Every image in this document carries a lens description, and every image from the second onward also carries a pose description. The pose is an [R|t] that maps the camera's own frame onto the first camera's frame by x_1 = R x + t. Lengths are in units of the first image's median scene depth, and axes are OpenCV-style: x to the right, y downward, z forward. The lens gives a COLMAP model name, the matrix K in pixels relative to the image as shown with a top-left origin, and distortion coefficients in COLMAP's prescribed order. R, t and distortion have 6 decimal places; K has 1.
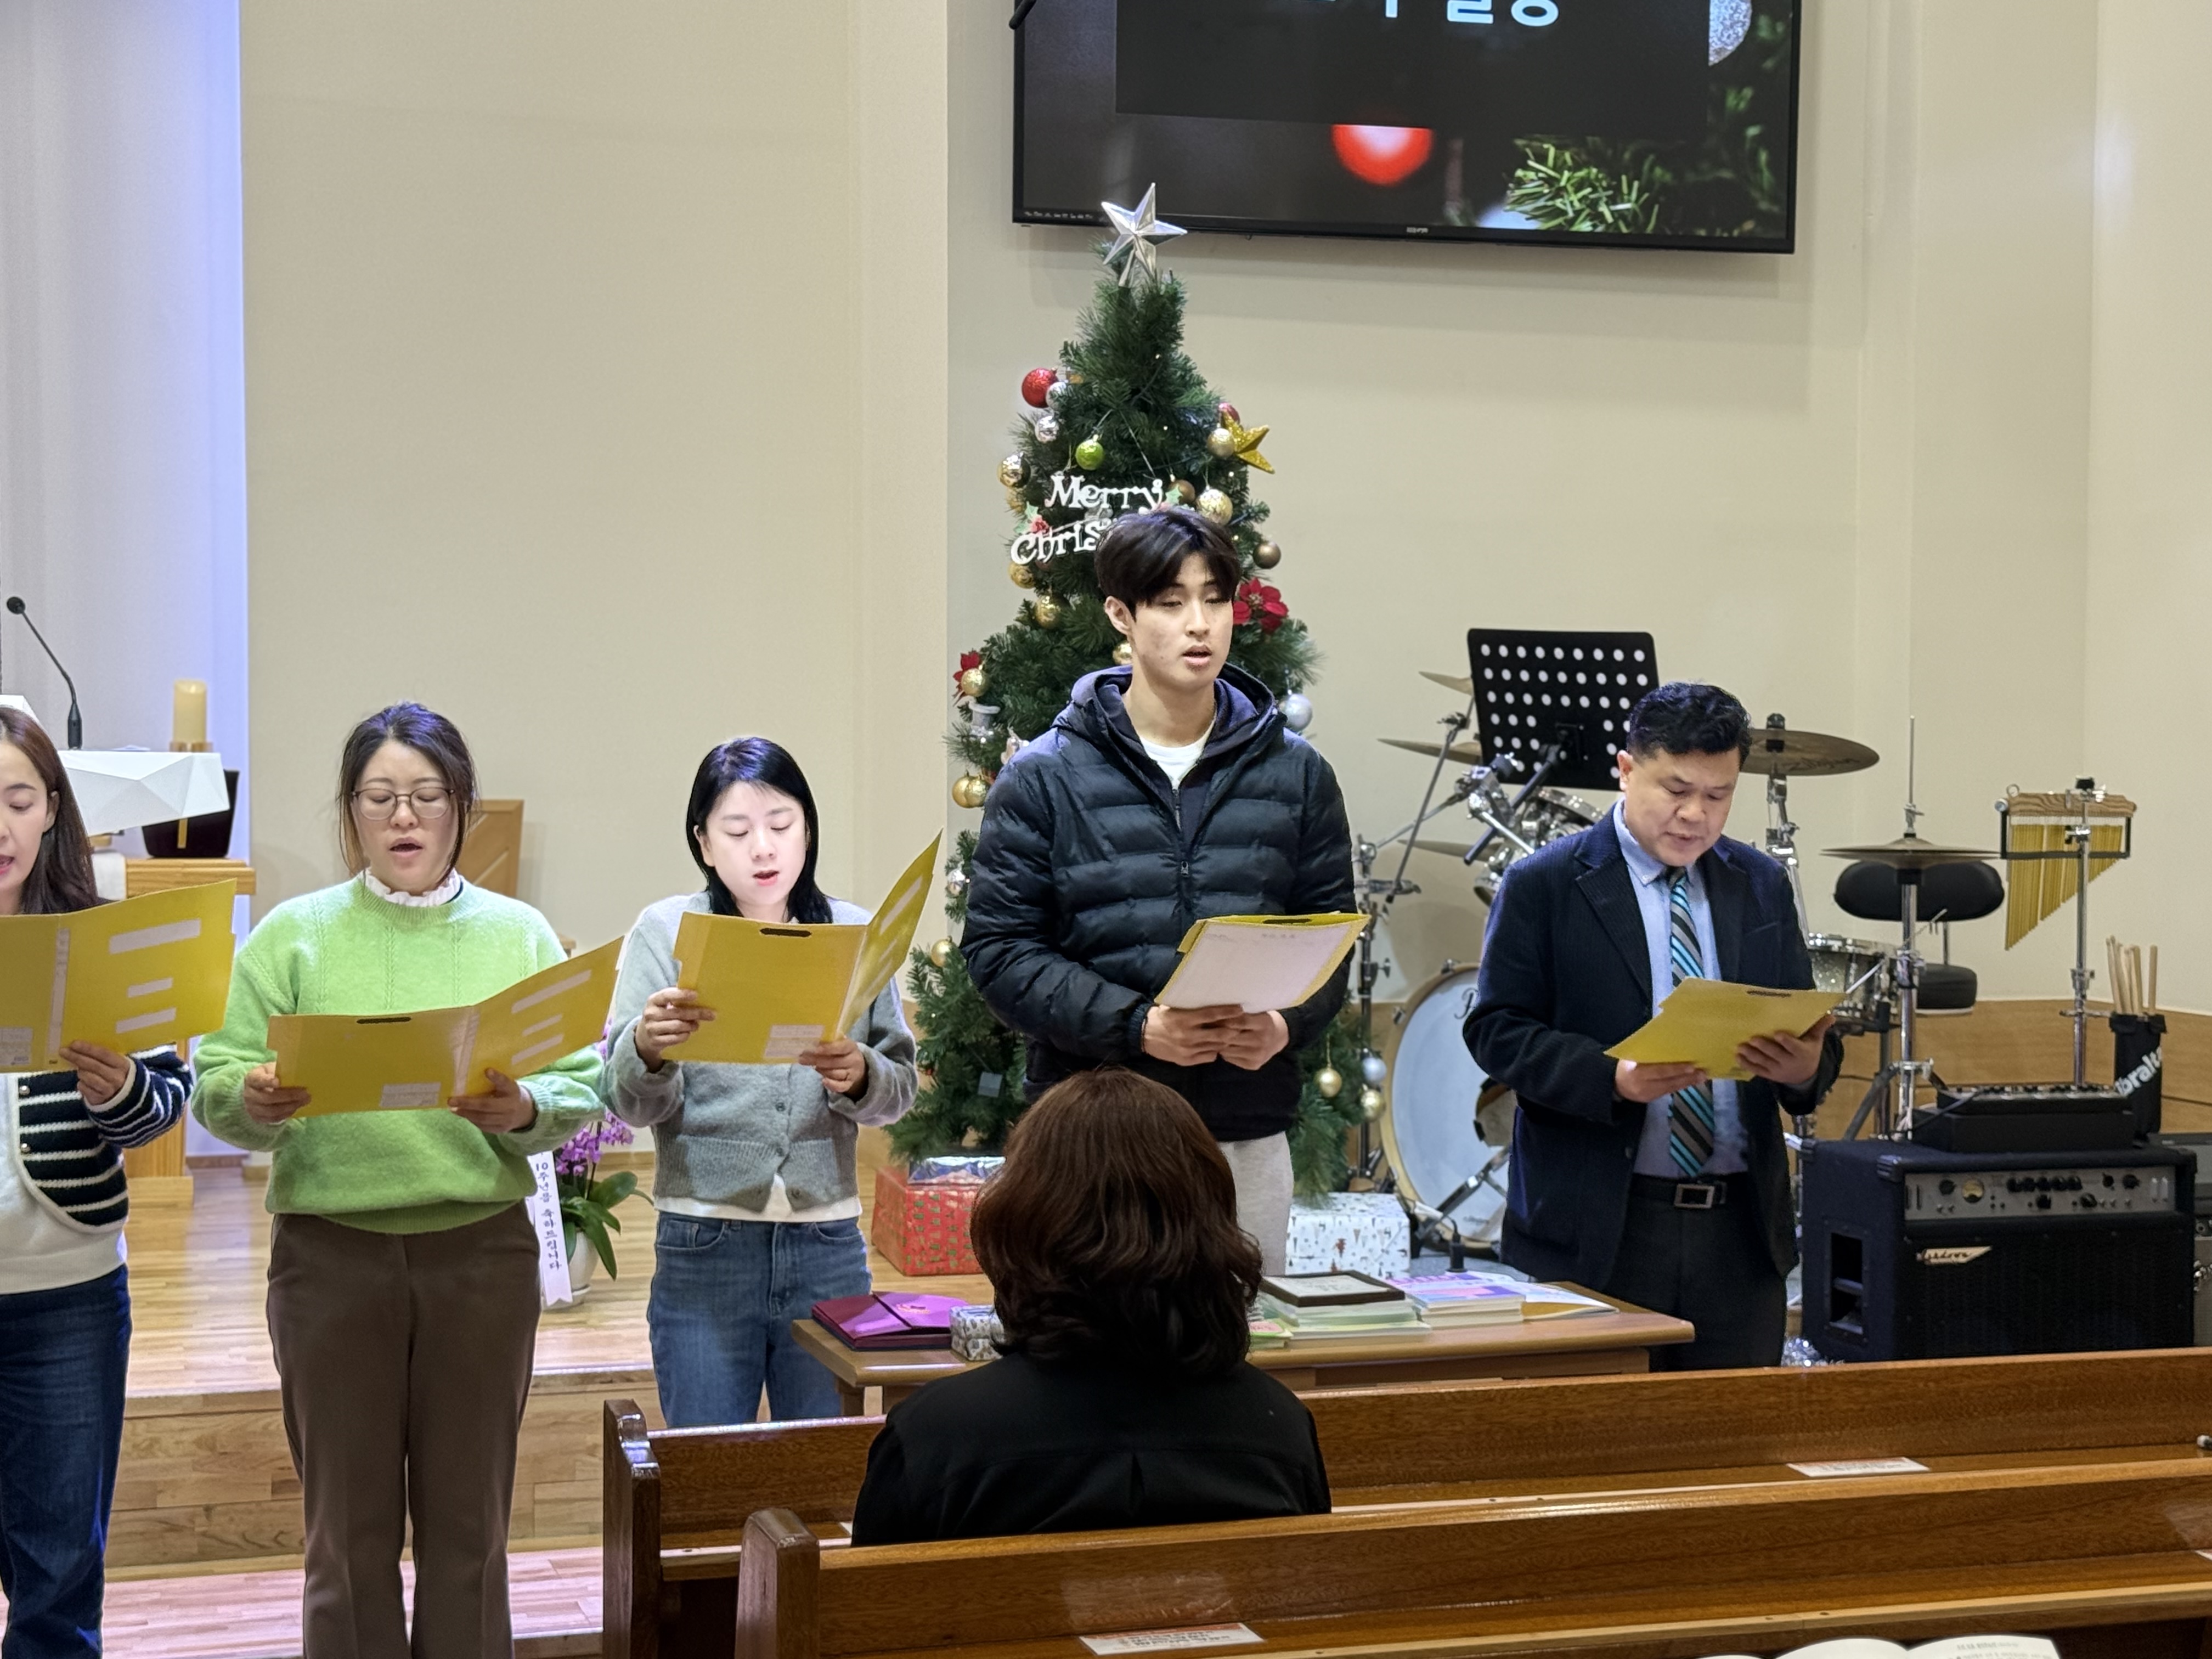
lens RADIAL K [[3574.1, 0, 1092.2], [0, 3574.1, 847.0], [0, 0, 1]] dist [0.169931, 0.000000]
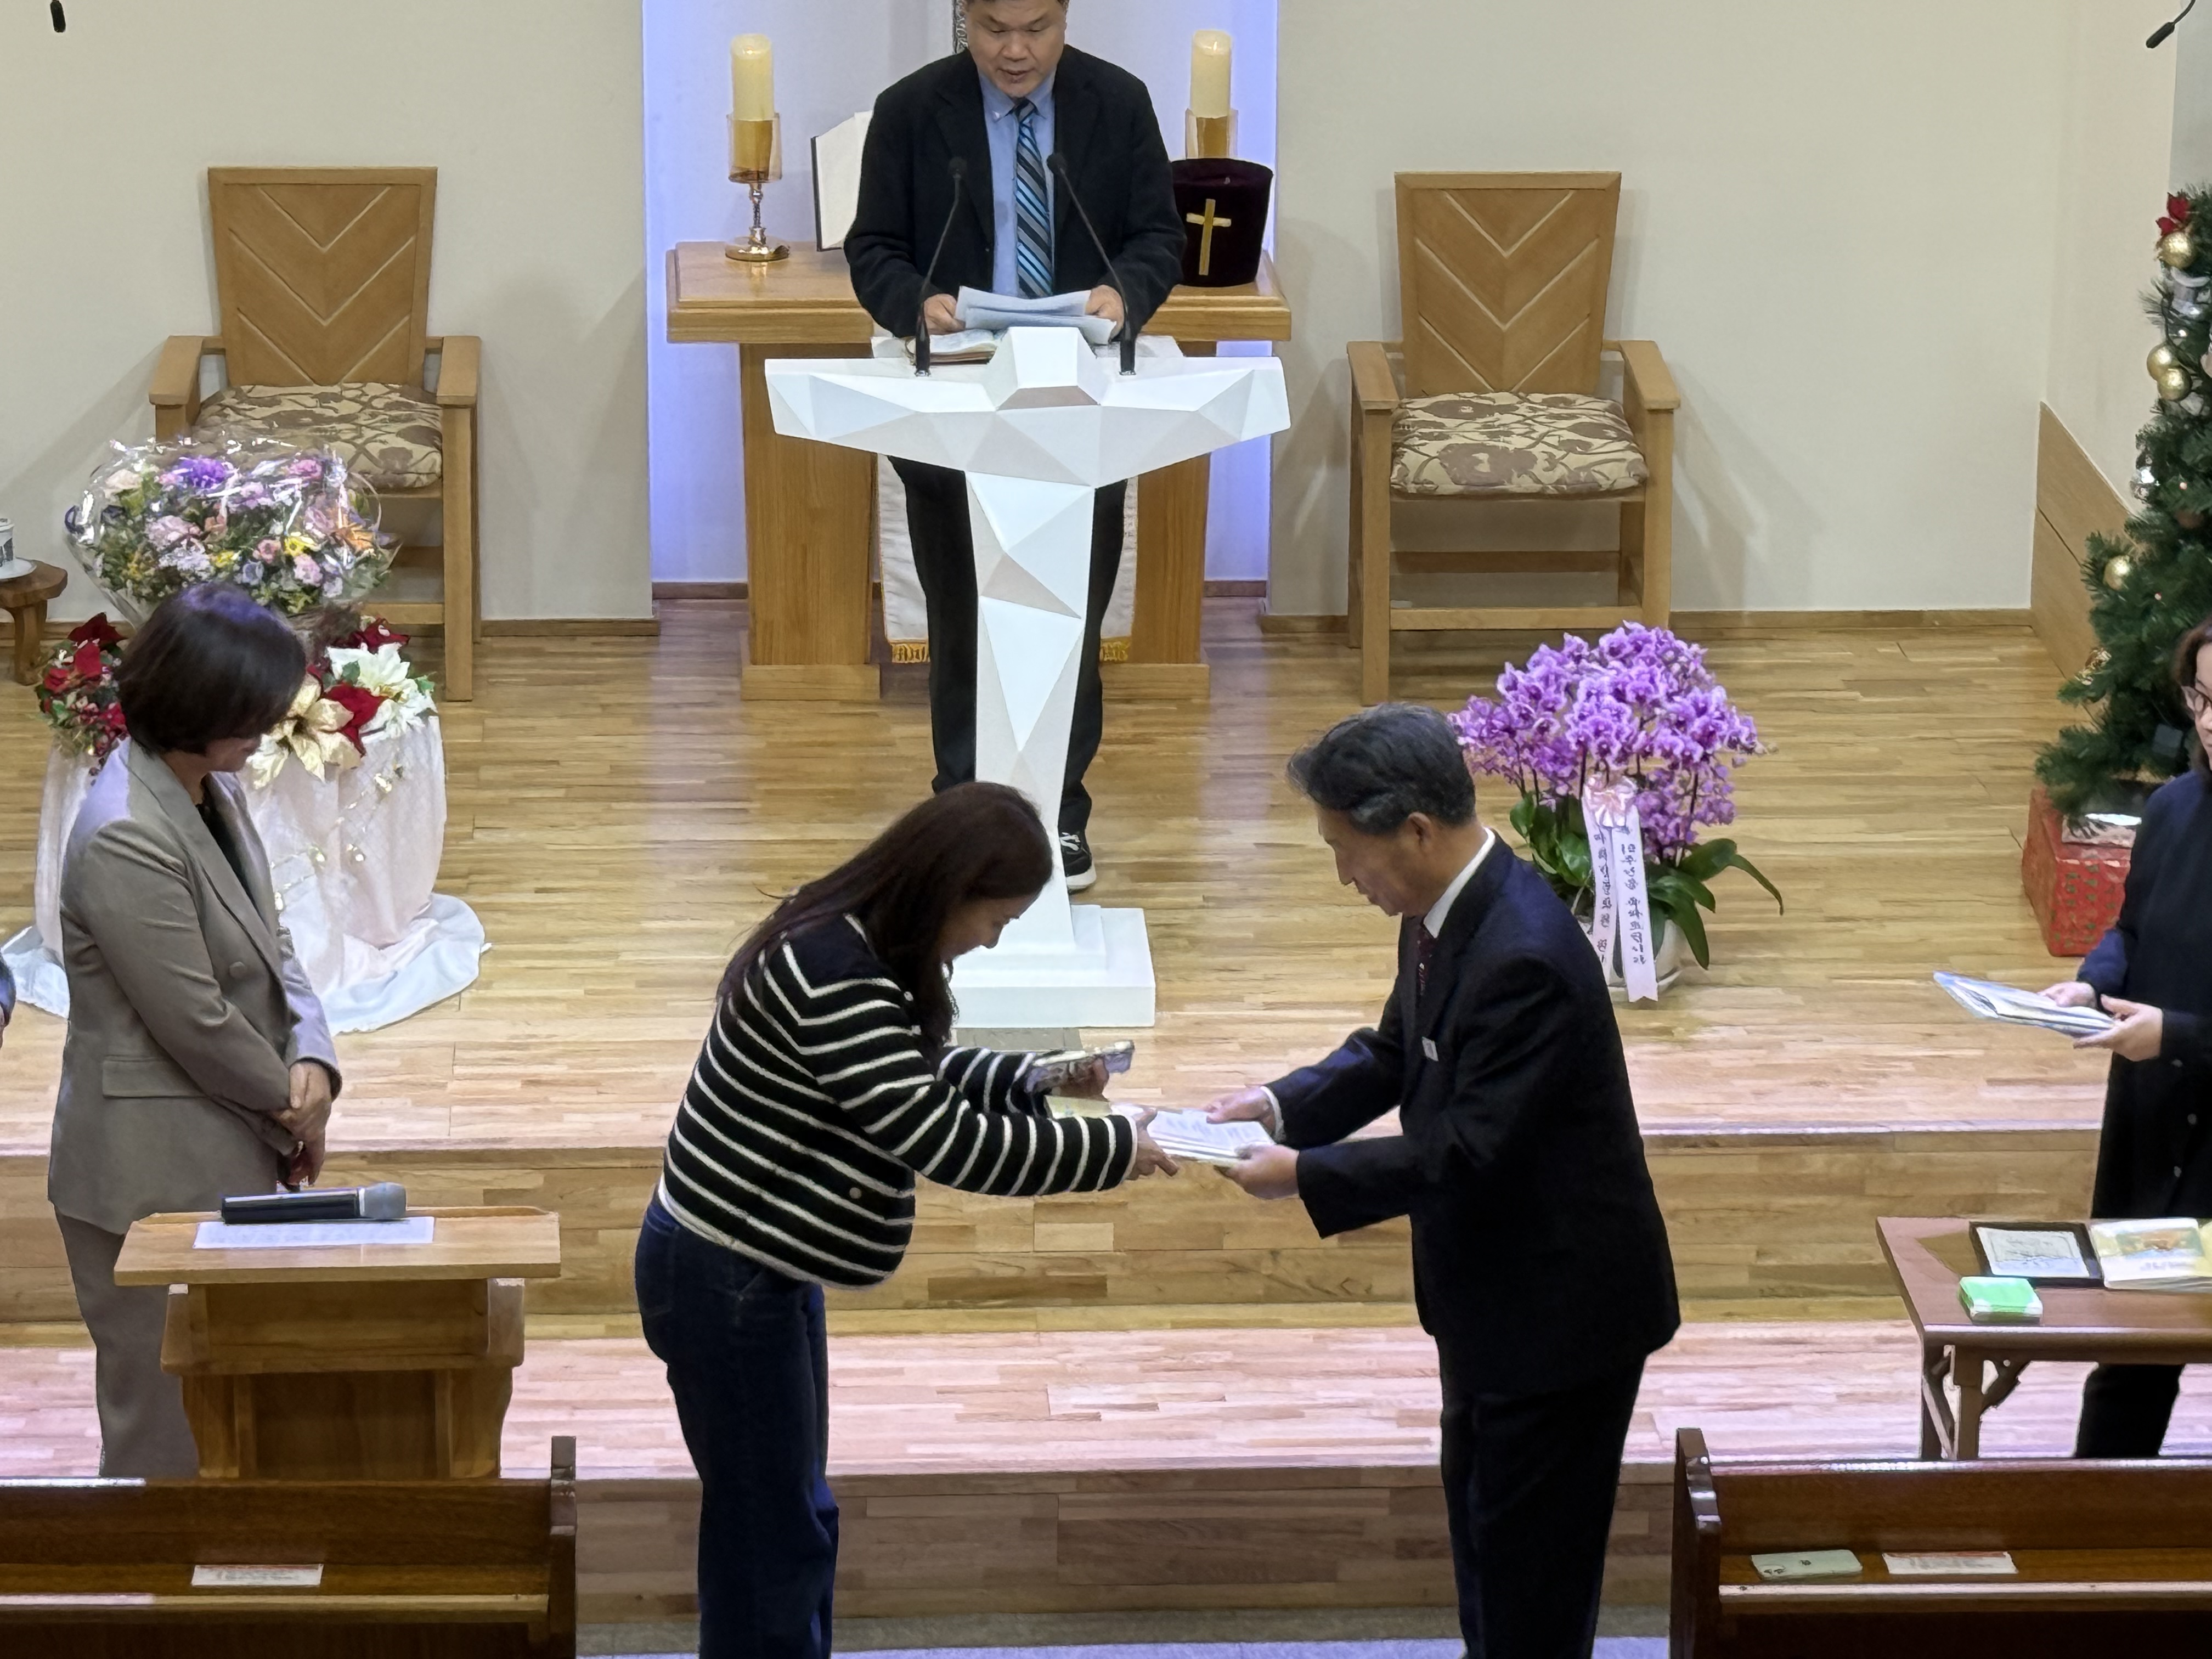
lens RADIAL K [[7200.7, 0, 1097.0], [0, 7200.7, 838.4], [0, 0, 1]] dist [0.231743, 0.000000]
pose [[0.974304, 0.073216, -0.213006, 0.105641], [-0.013231, 0.962664, 0.270376, -0.432084], [0.224849, -0.260611, 0.938896, -0.755461]]
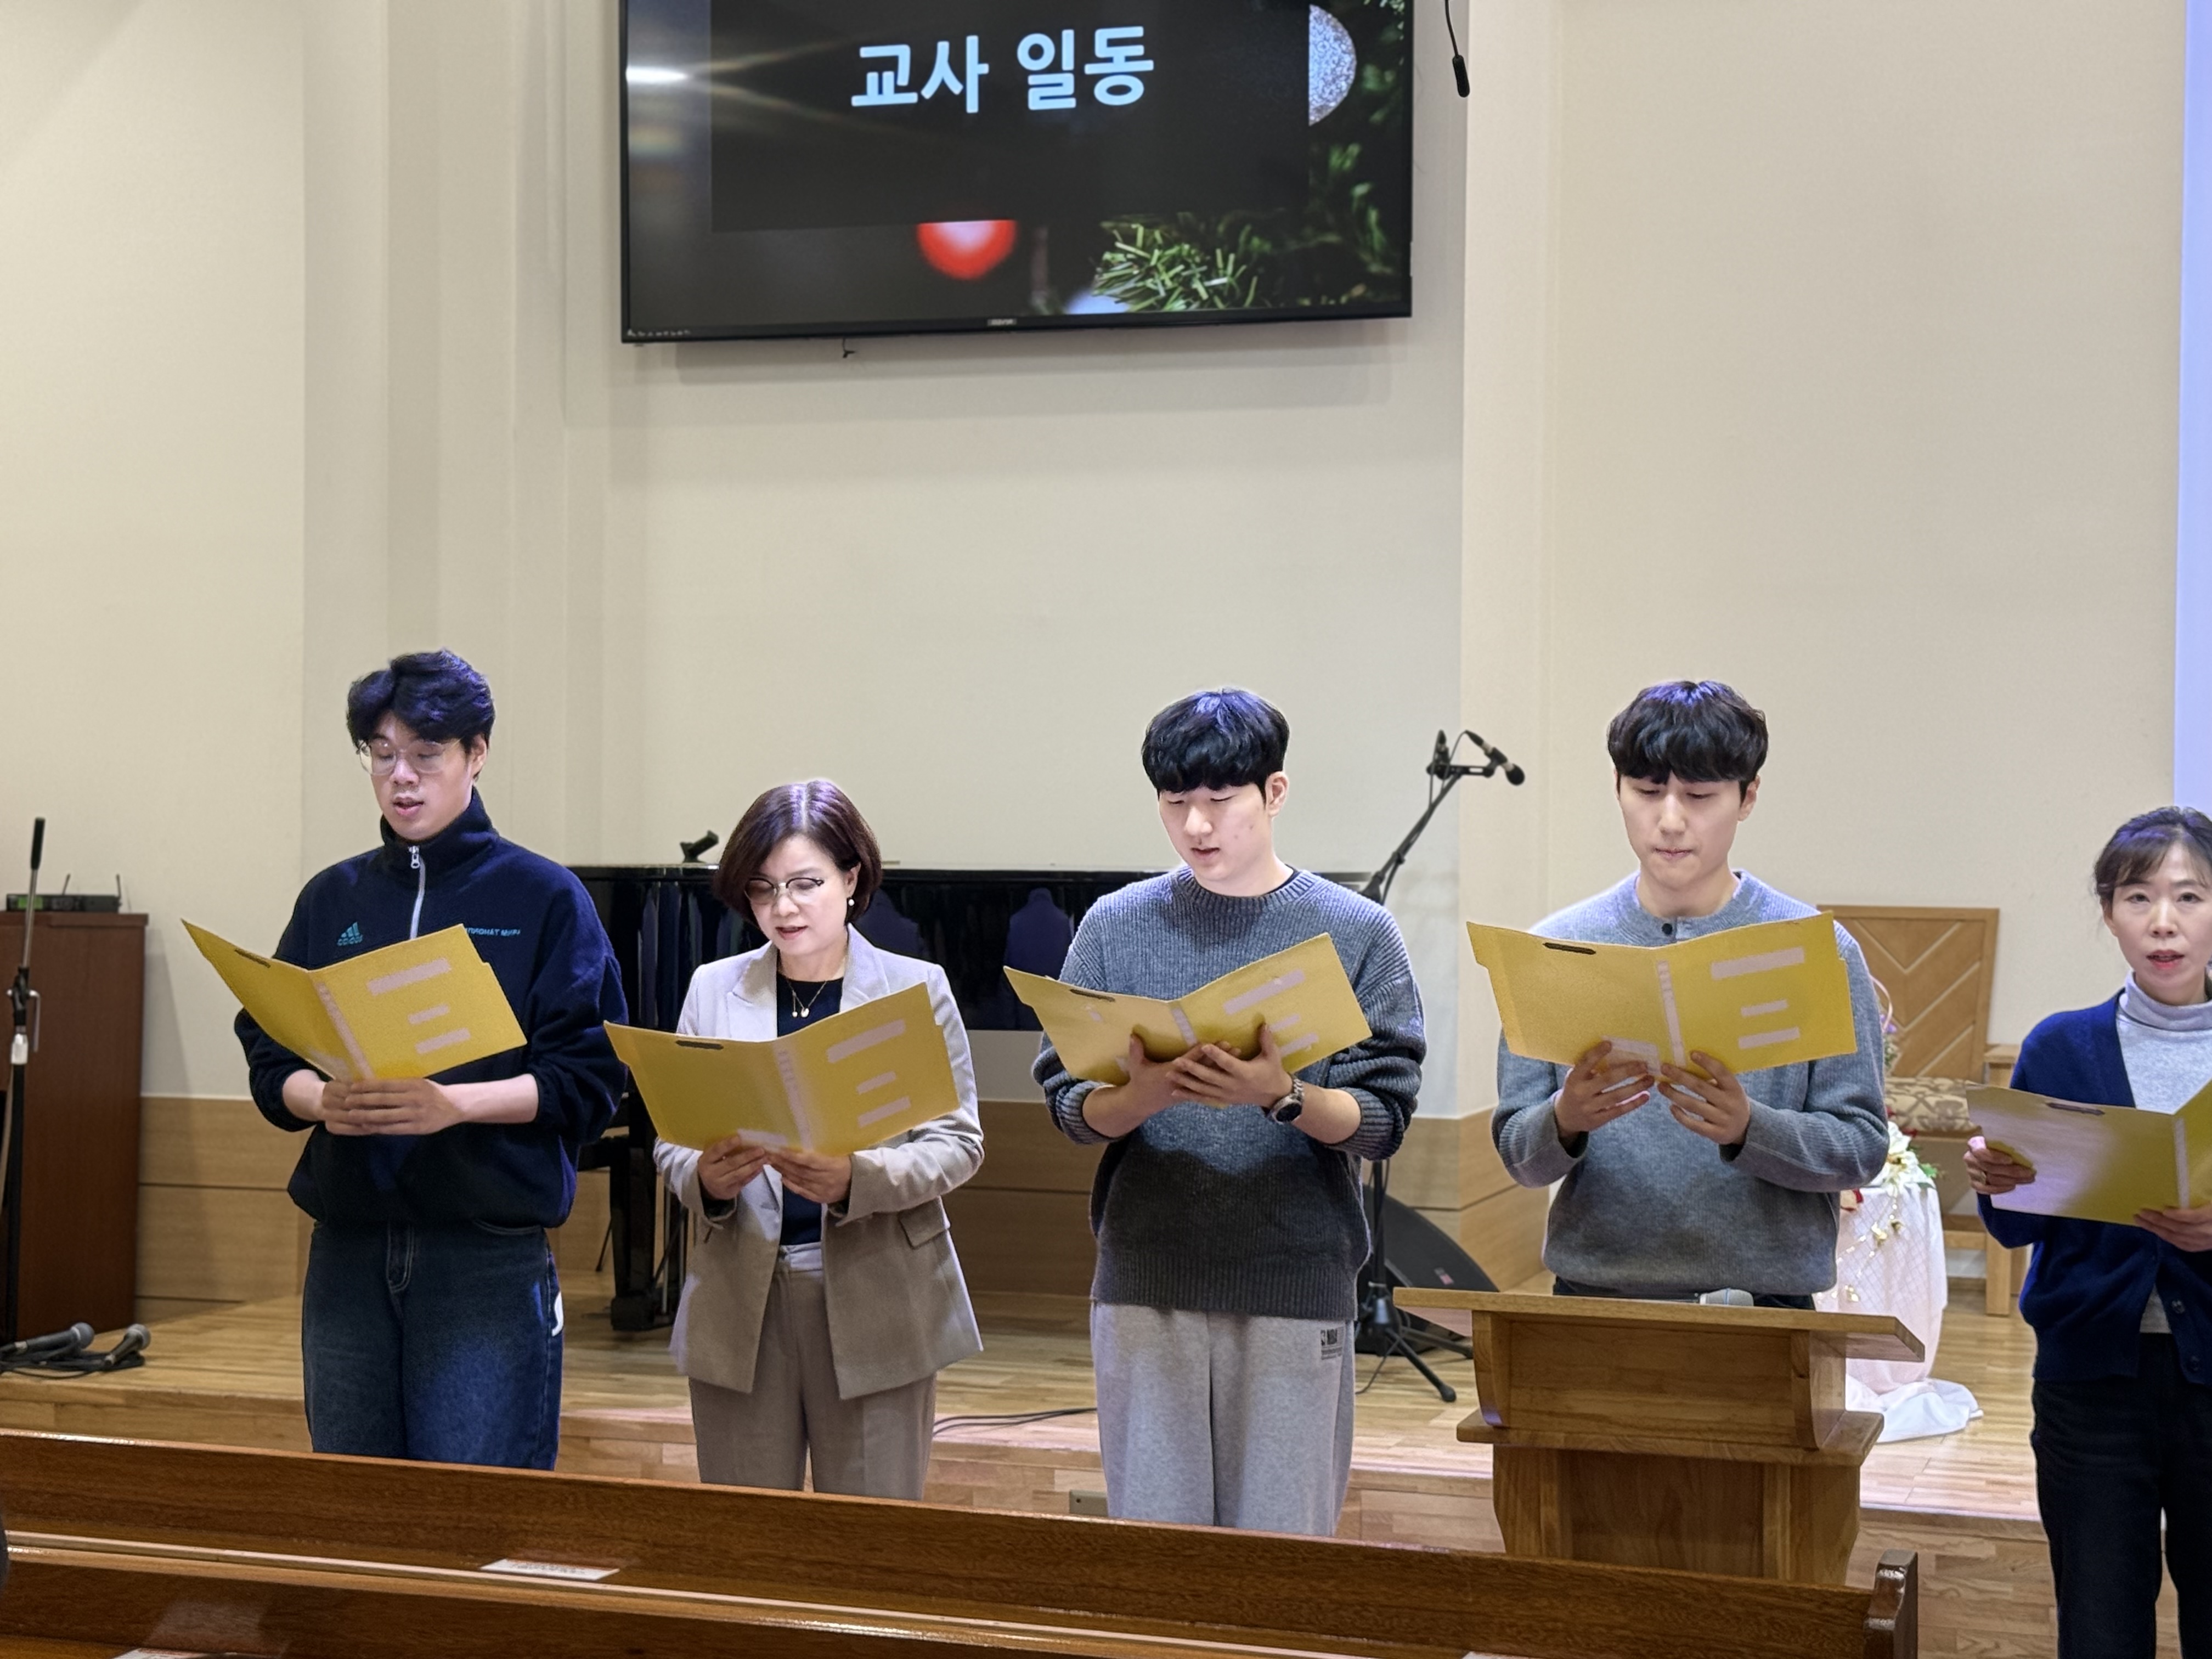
lens RADIAL K [[3574.1, 0, 1168.4], [0, 3574.1, 796.6], [0, 0, 1]] dist [0.169931, 0.000000]
pose [[0.829358, 0.001303, -0.558715, -0.062899], [-0.025345, 0.999056, -0.035292, -0.003090], [0.558142, 0.043430, 0.828608, -0.003237]]
